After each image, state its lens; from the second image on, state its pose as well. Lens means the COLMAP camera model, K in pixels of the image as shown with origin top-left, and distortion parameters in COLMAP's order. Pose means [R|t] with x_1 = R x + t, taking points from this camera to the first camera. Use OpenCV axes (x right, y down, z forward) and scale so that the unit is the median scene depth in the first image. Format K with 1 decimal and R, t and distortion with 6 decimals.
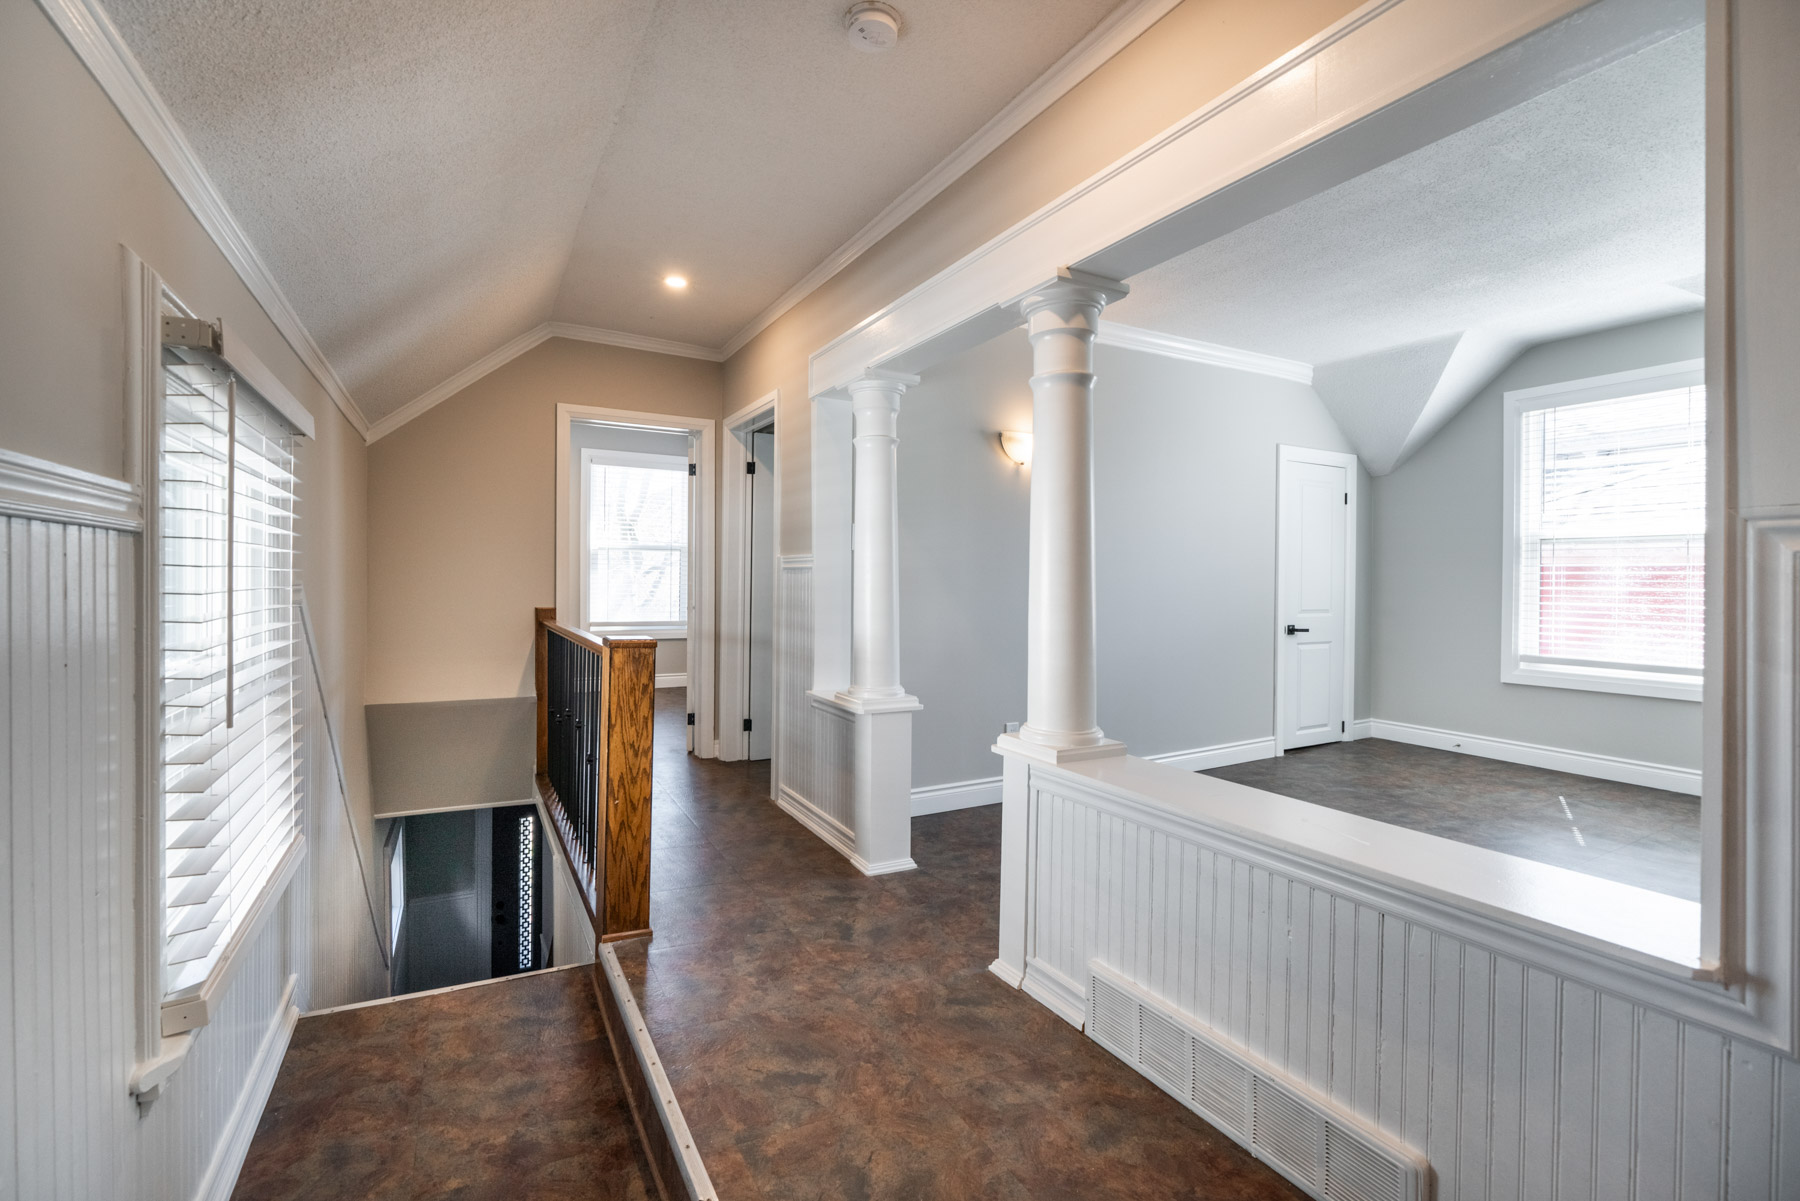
lens RADIAL K [[782.9, 0, 893.8], [0, 782.9, 582.6], [0, 0, 1]] dist [-0.012286, 0.000565]
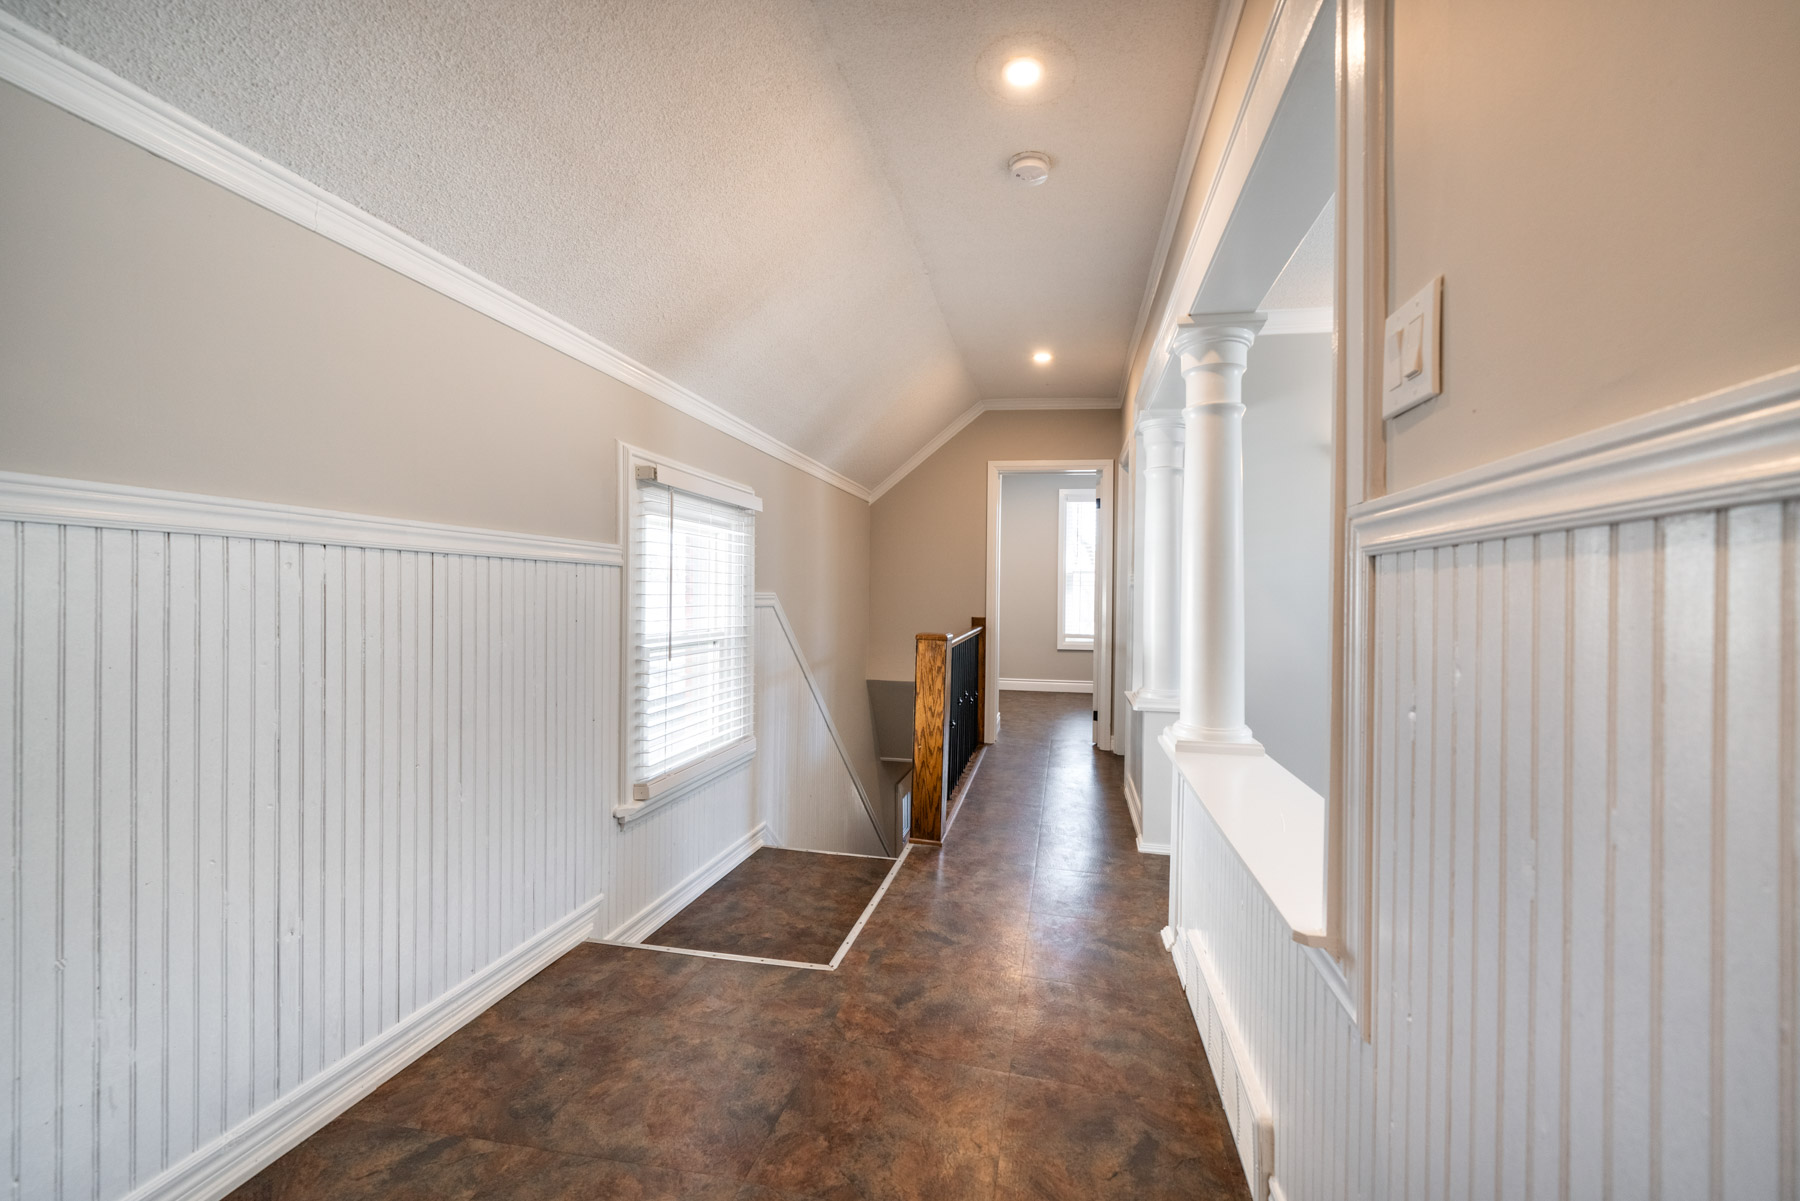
lens RADIAL K [[748.7, 0, 937.1], [0, 748.7, 598.9], [0, 0, 1]] dist [-0.001350, 0.000024]
pose [[0.784094, 0.004702, -0.620625, 0.394865], [-0.009956, 0.999938, -0.005003, 0.011535], [0.620563, 0.010102, 0.784092, -0.047448]]
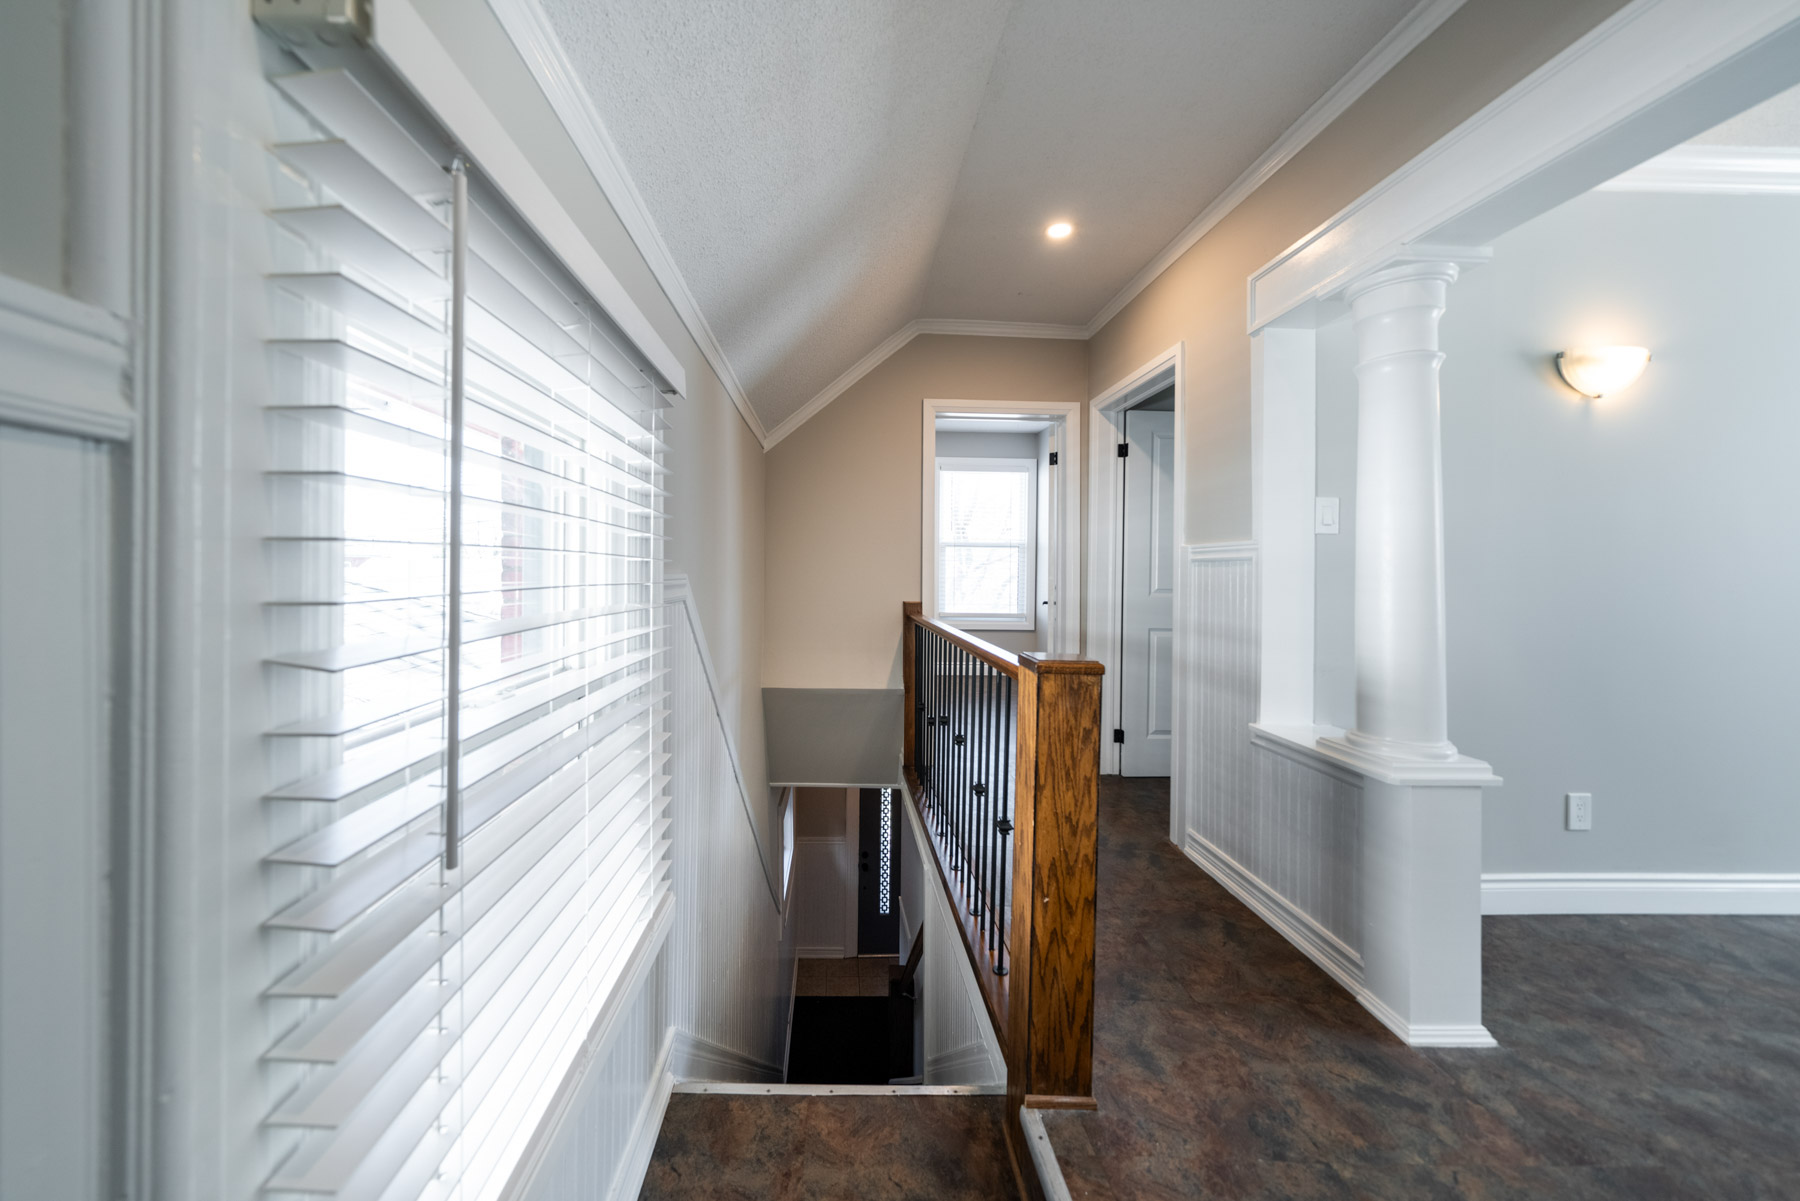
lens RADIAL K [[637.9, 0, 860.3], [0, 637.9, 569.4], [0, 0, 1]] dist [-0.000070, -0.000035]
pose [[0.893154, -0.001683, -0.449748, -0.187716], [-0.003655, 0.999933, -0.011001, -0.000440], [0.449736, 0.011470, 0.893088, 0.322095]]
